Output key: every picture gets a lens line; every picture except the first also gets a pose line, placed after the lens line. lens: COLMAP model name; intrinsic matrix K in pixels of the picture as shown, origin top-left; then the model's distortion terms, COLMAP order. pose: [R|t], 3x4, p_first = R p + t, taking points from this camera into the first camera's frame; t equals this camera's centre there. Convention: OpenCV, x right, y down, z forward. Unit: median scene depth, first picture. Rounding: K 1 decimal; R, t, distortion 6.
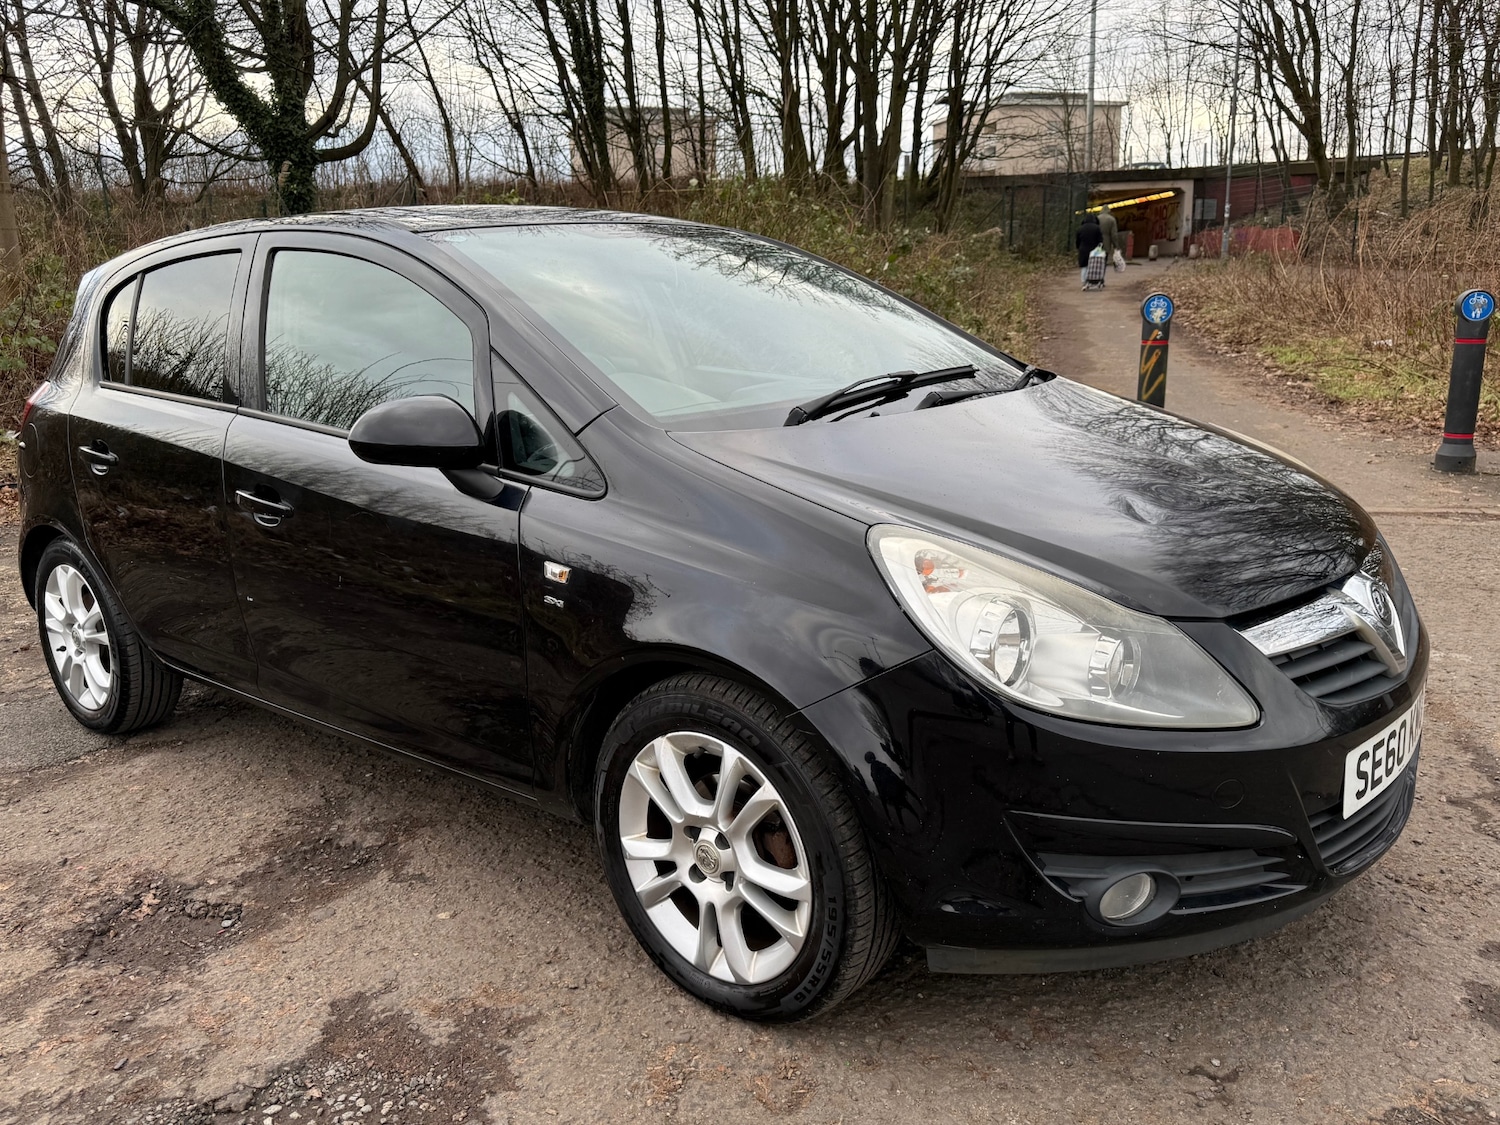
lens RADIAL K [[1229.2, 0, 765.9], [0, 1229.2, 547.1], [0, 0, 1]] dist [0.018501, -0.007697]
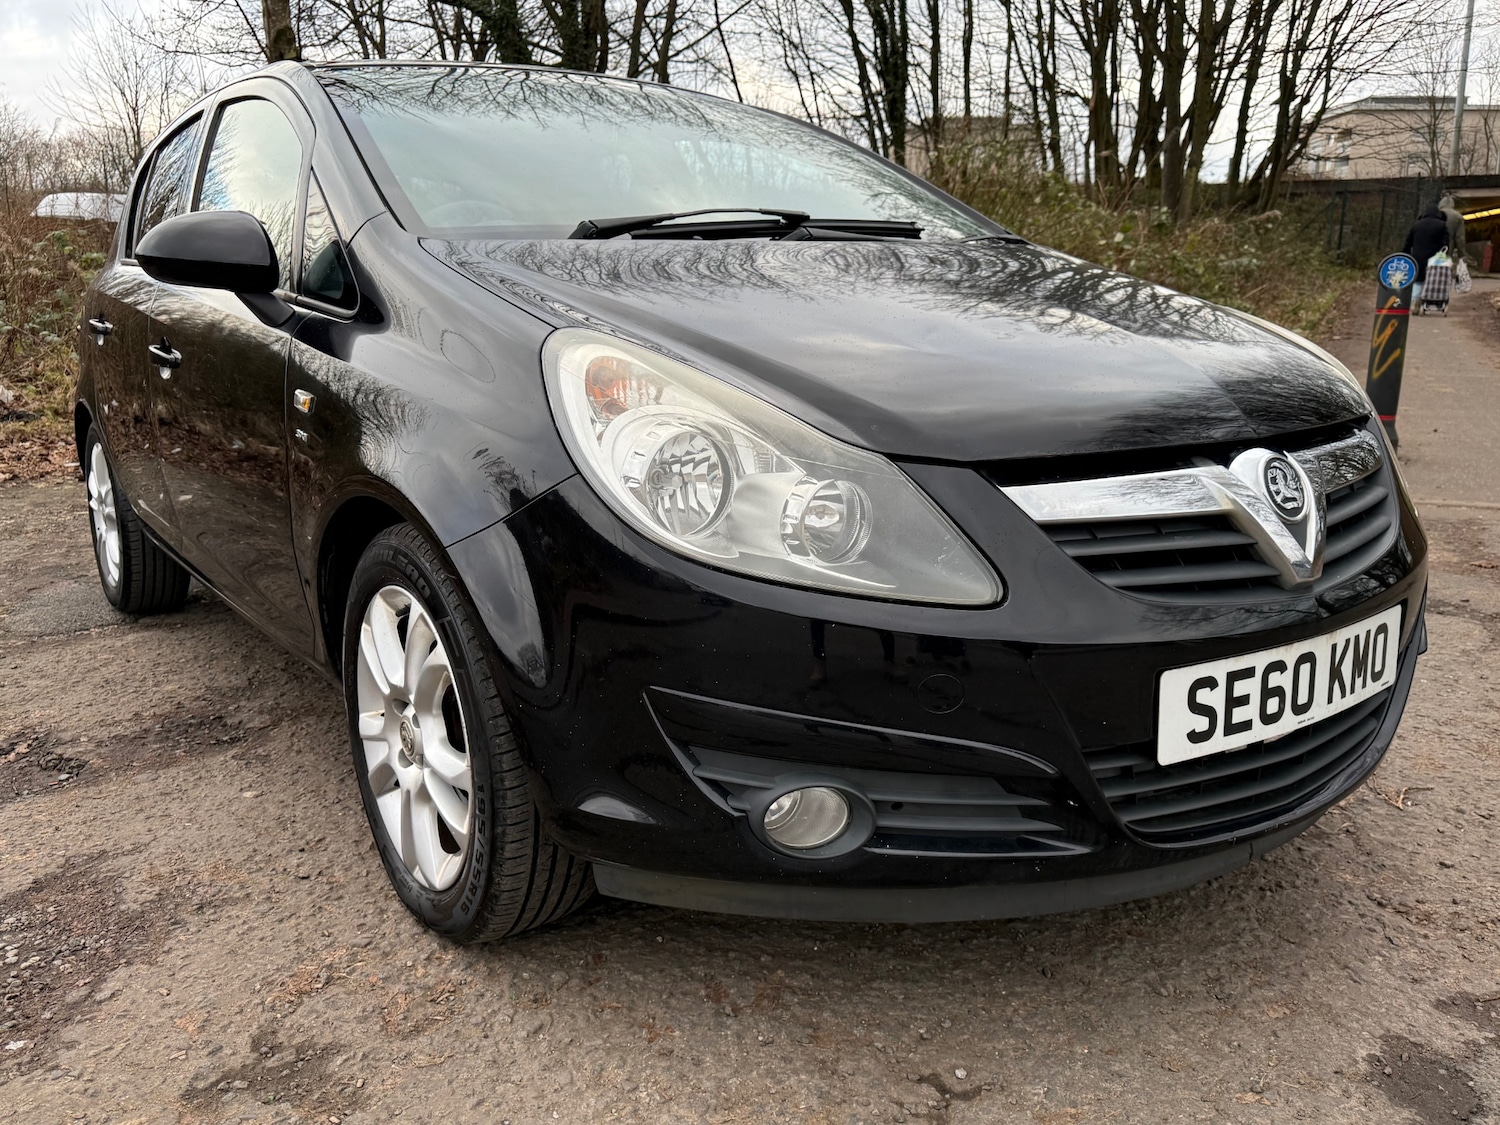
lens RADIAL K [[1228.2, 0, 750.0], [0, 1228.2, 562.5], [0, 0, 1]] dist [0.047809, -0.066501]
pose [[0.967881, 0.076876, -0.239367, 0.349121], [-0.076122, 0.997021, 0.012410, 0.098137], [0.239608, 0.006210, 0.970850, 0.216597]]
